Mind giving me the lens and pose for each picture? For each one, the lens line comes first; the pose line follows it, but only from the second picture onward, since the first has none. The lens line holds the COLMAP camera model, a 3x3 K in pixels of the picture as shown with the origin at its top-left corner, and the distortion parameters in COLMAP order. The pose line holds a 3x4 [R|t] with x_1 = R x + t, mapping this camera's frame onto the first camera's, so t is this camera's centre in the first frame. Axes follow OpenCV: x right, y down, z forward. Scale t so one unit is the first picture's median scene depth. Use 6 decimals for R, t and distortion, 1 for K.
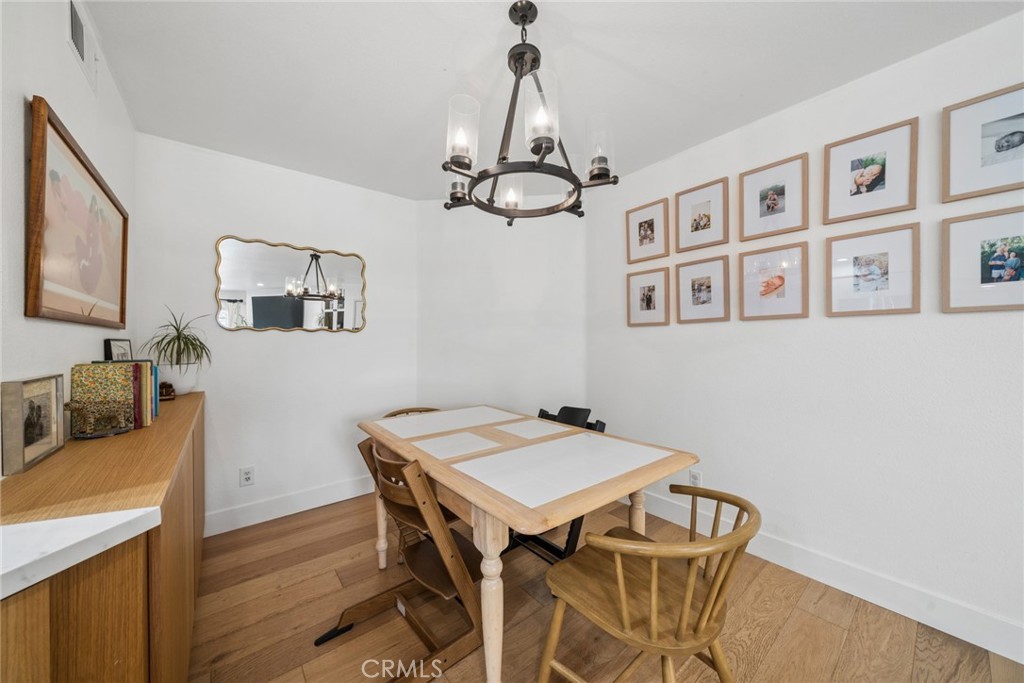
lens RADIAL K [[358.6, 0, 508.5], [0, 358.6, 345.4], [0, 0, 1]] dist [-0.001836, -0.000196]
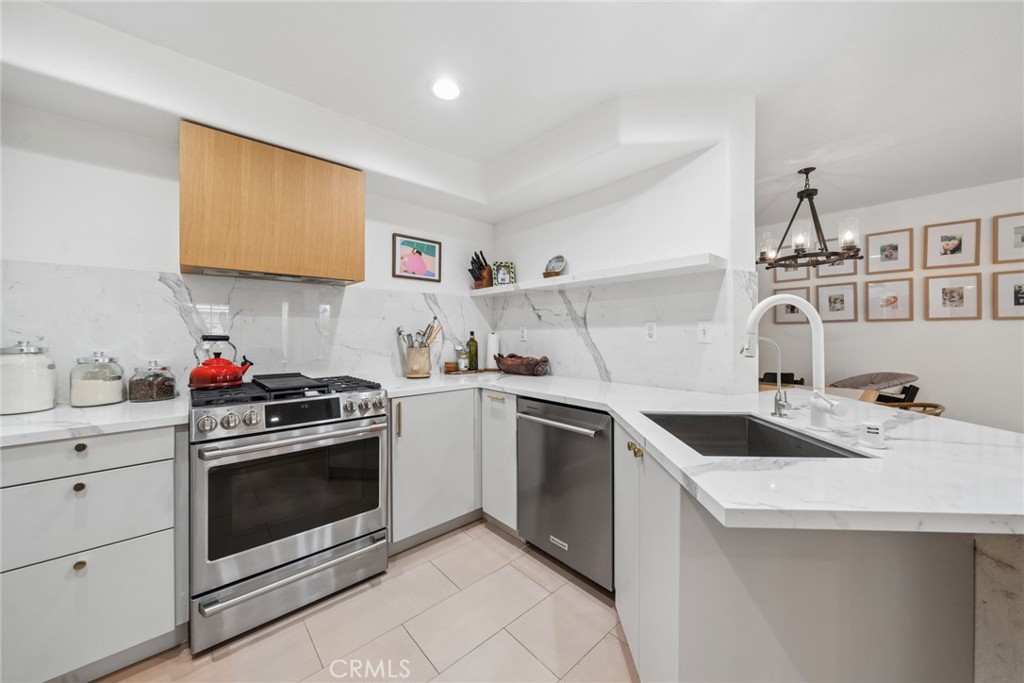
lens RADIAL K [[362.5, 0, 508.5], [0, 362.5, 334.2], [0, 0, 1]] dist [0.000285, -0.000033]
pose [[0.998102, 0.005308, 0.061358, -1.363610], [-0.004646, 0.999930, -0.010918, 0.020094], [-0.061411, 0.010612, 0.998056, -0.715165]]
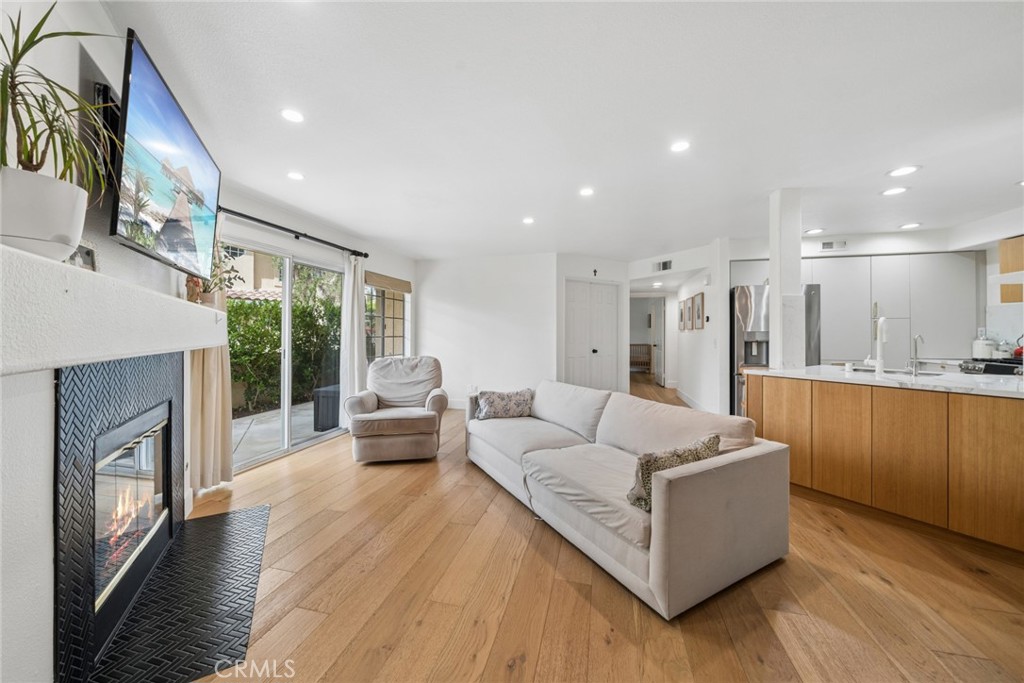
lens RADIAL K [[370.8, 0, 506.9], [0, 370.8, 330.7], [0, 0, 1]] dist [0.000903, 0.000174]
pose [[-0.786209, 0.005320, -0.617938, 1.501855], [0.000503, 0.999968, 0.007969, -0.019007], [0.617961, 0.005955, -0.786186, 0.172591]]
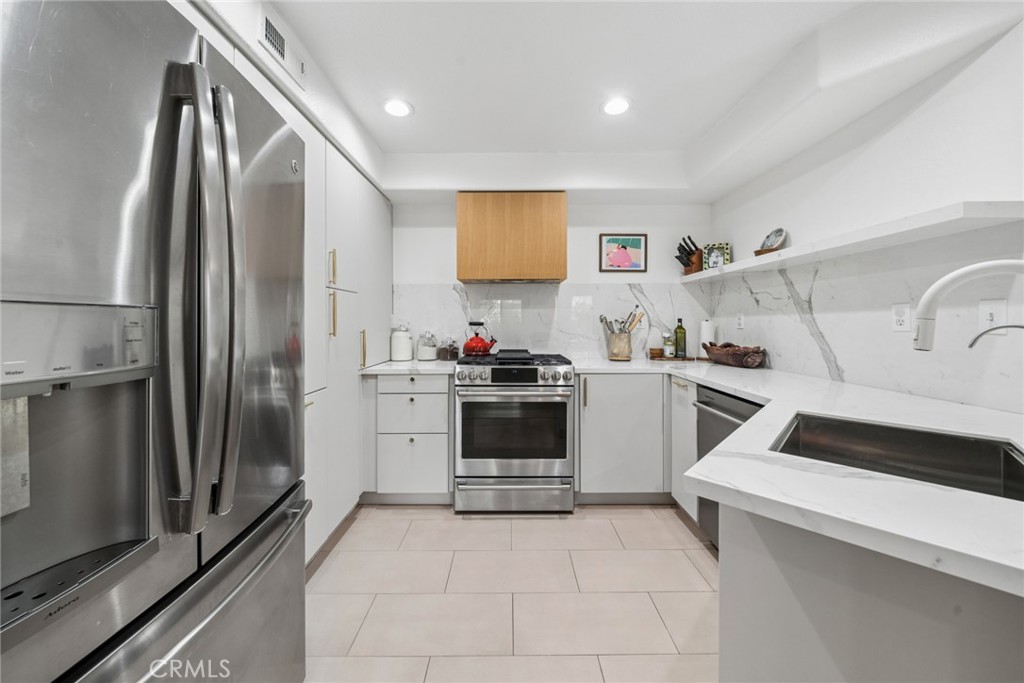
lens RADIAL K [[360.5, 0, 513.3], [0, 360.5, 320.5], [0, 0, 1]] dist [0.000797, -0.000009]
pose [[0.791699, 0.002848, -0.610904, -1.021096], [-0.011001, 0.999893, -0.009595, 0.022662], [0.610812, 0.014317, 0.791646, -0.805447]]
